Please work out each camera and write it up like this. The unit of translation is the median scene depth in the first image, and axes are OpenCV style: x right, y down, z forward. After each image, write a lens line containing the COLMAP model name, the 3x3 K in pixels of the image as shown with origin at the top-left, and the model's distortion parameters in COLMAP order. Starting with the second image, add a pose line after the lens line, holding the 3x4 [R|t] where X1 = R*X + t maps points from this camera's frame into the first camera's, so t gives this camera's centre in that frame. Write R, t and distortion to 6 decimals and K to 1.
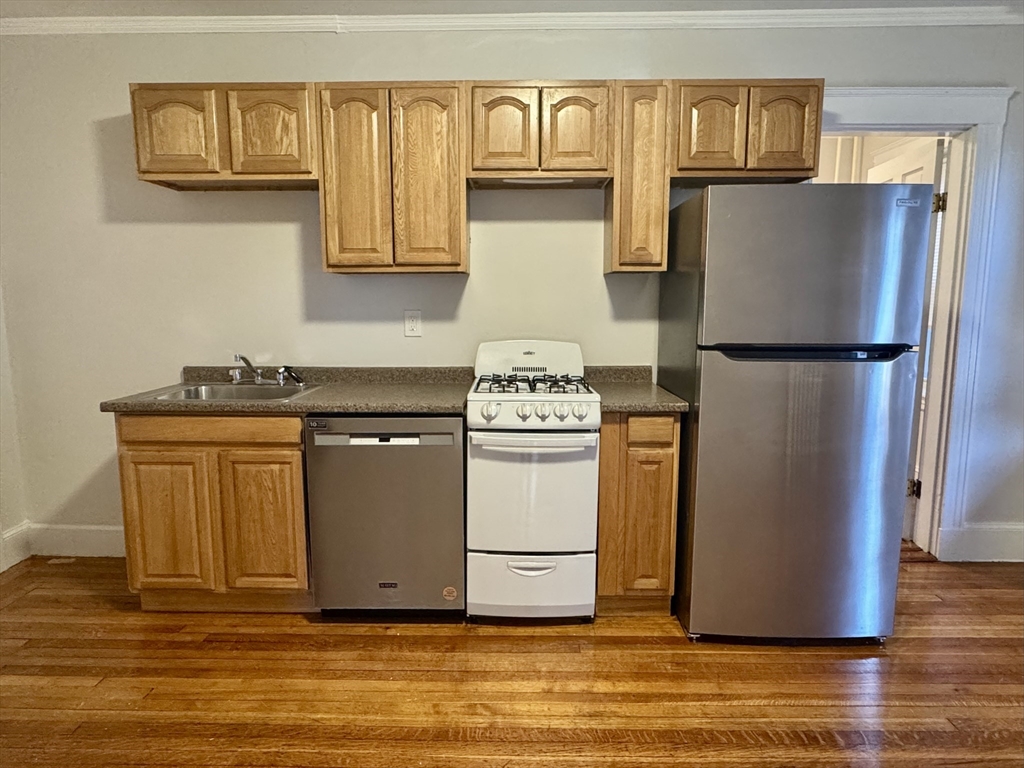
lens RADIAL K [[638.8, 0, 512.0], [0, 638.8, 384.0], [0, 0, 1]] dist [0.003136, 0.003089]
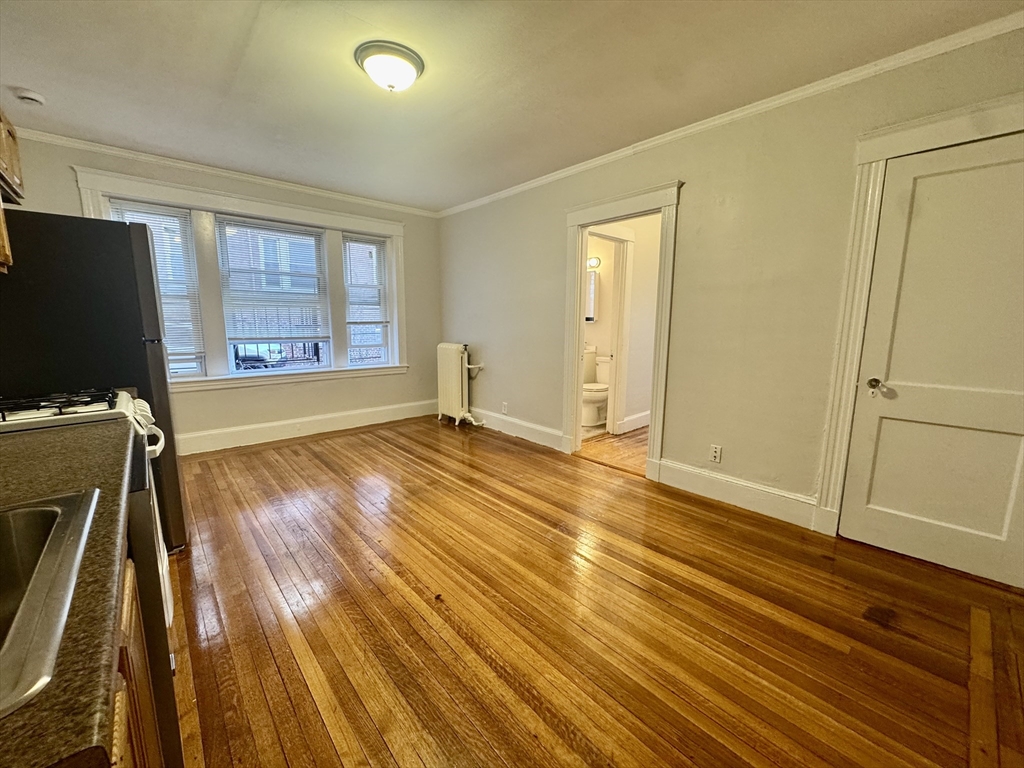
lens RADIAL K [[408.8, 0, 512.0], [0, 408.8, 384.0], [0, 0, 1]] dist [0.010091, 0.000046]
pose [[-0.675785, -0.117943, 0.727601, -0.784036], [0.097406, 0.964169, 0.246759, -0.102941], [-0.730634, 0.237629, -0.640083, 0.909981]]
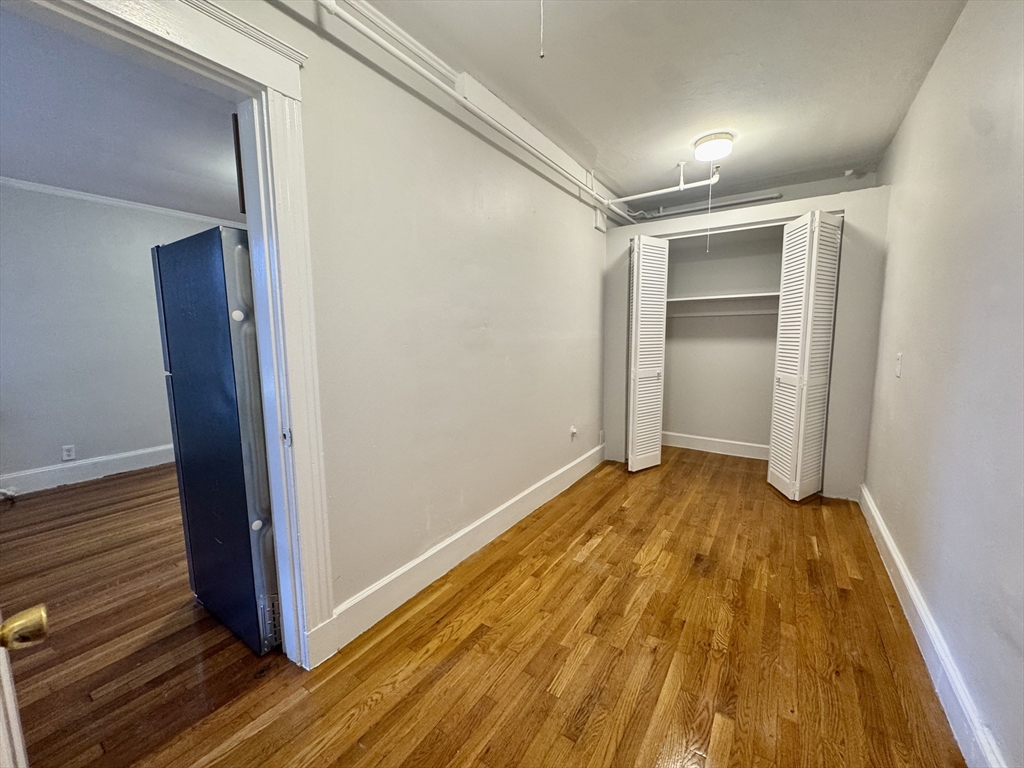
lens RADIAL K [[411.3, 0, 509.6], [0, 411.3, 384.1], [0, 0, 1]] dist [-0.004052, -0.000041]
pose [[-0.545756, 0.106515, -0.831147, 0.824366], [-0.103133, 0.975808, 0.192774, -0.214831], [0.831573, 0.190927, -0.521568, 1.742784]]
